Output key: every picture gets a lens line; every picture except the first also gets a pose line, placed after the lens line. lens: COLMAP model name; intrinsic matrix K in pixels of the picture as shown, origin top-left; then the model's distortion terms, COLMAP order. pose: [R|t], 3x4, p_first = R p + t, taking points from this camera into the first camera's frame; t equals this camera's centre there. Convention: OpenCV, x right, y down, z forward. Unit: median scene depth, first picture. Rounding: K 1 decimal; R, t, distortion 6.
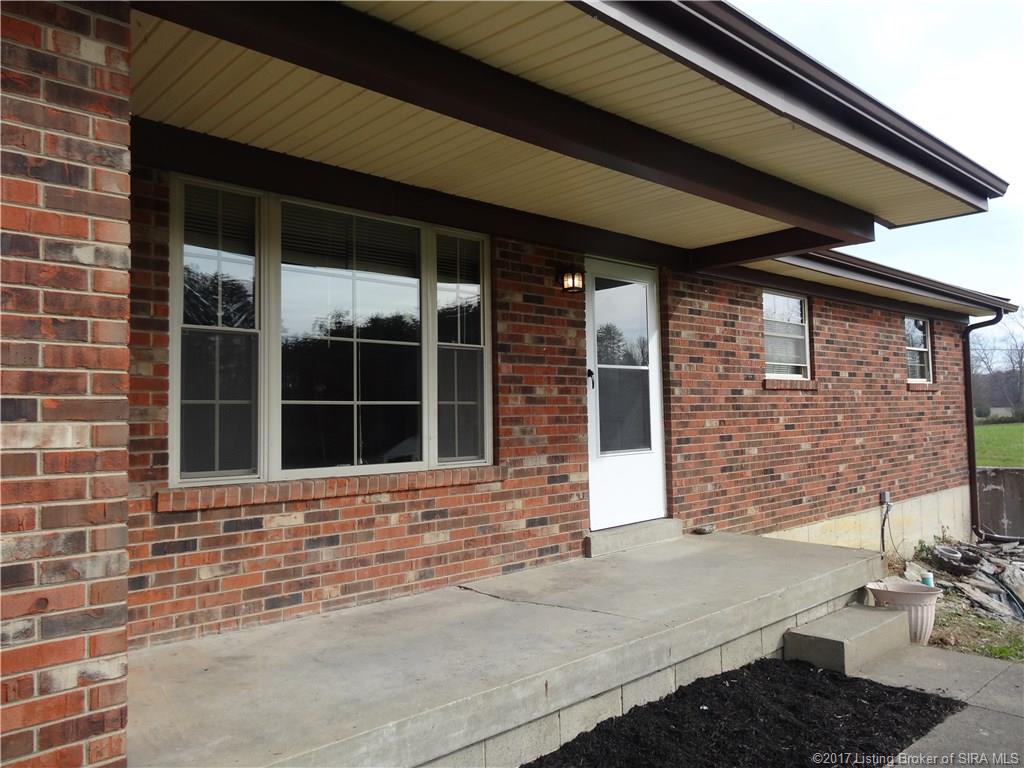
lens RADIAL K [[753.9, 0, 504.7], [0, 753.9, 379.3], [0, 0, 1]] dist [0.002809, 0.012494]
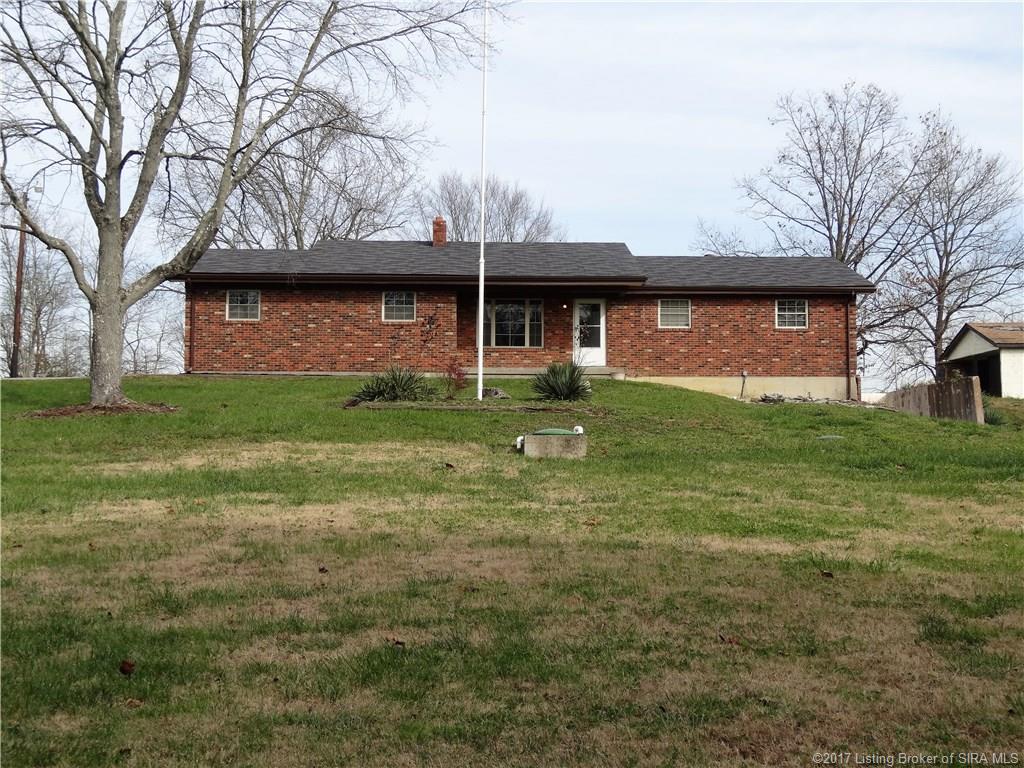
lens RADIAL K [[1396.4, 0, 510.1], [0, 1396.4, 380.5], [0, 0, 1]] dist [0.021074, 0.000000]
pose [[0.763047, -0.022067, -0.645966, 4.812627], [0.014758, 0.999751, -0.016720, 0.405700], [0.646174, 0.003225, 0.763183, -5.095650]]
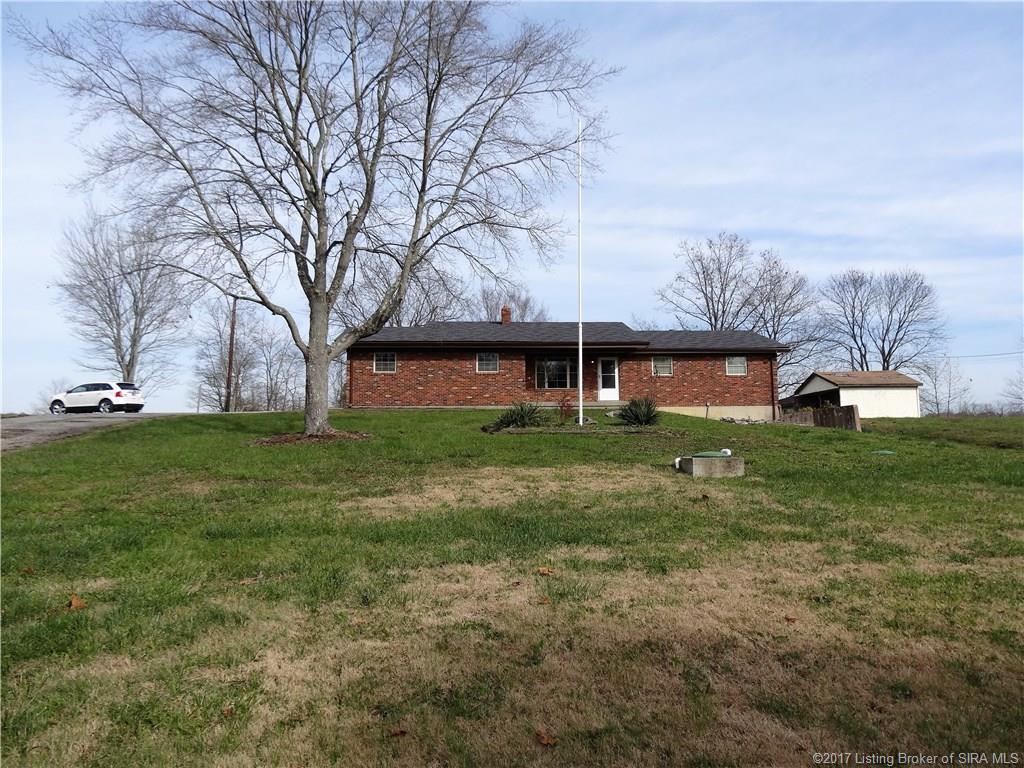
lens RADIAL K [[753.9, 0, 516.5], [0, 753.9, 386.2], [0, 0, 1]] dist [0.002809, 0.012494]
pose [[0.787690, -0.048934, -0.614125, 3.501692], [0.025908, 0.998590, -0.046339, 0.359618], [0.615527, 0.020590, 0.787847, -4.476516]]
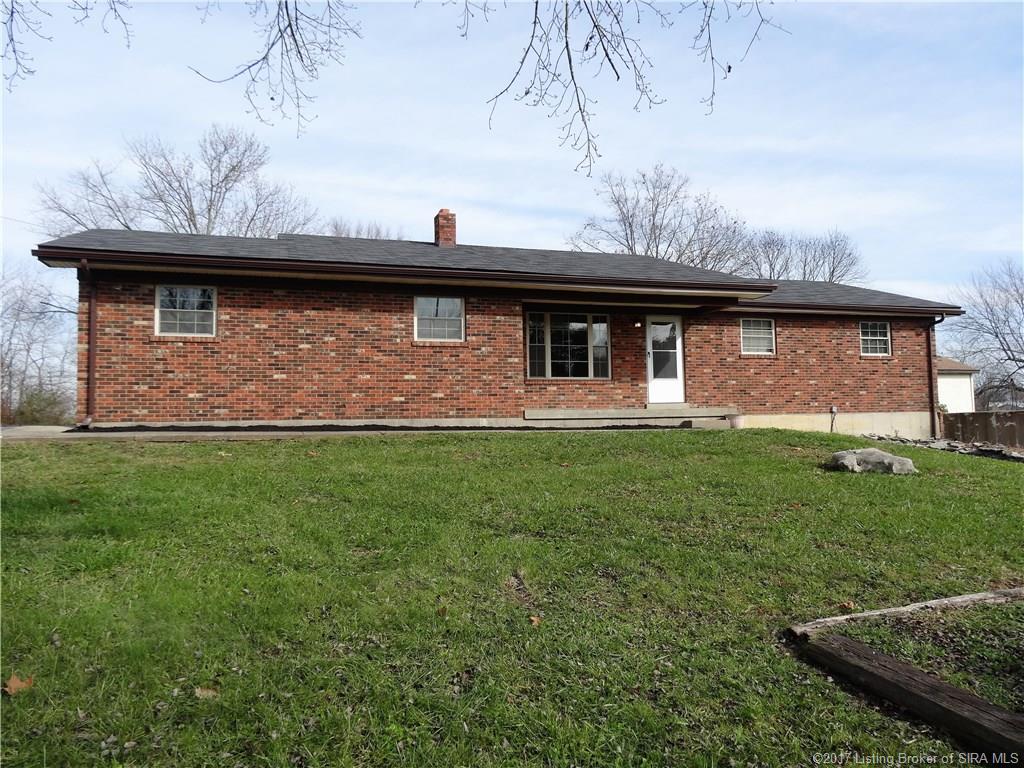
lens RADIAL K [[753.9, 0, 511.7], [0, 753.9, 382.5], [0, 0, 1]] dist [0.002809, 0.012494]
pose [[0.912281, -0.022082, -0.408969, 0.890094], [0.020466, 0.999756, -0.008329, 0.131291], [0.409053, -0.000772, 0.912510, -2.134616]]
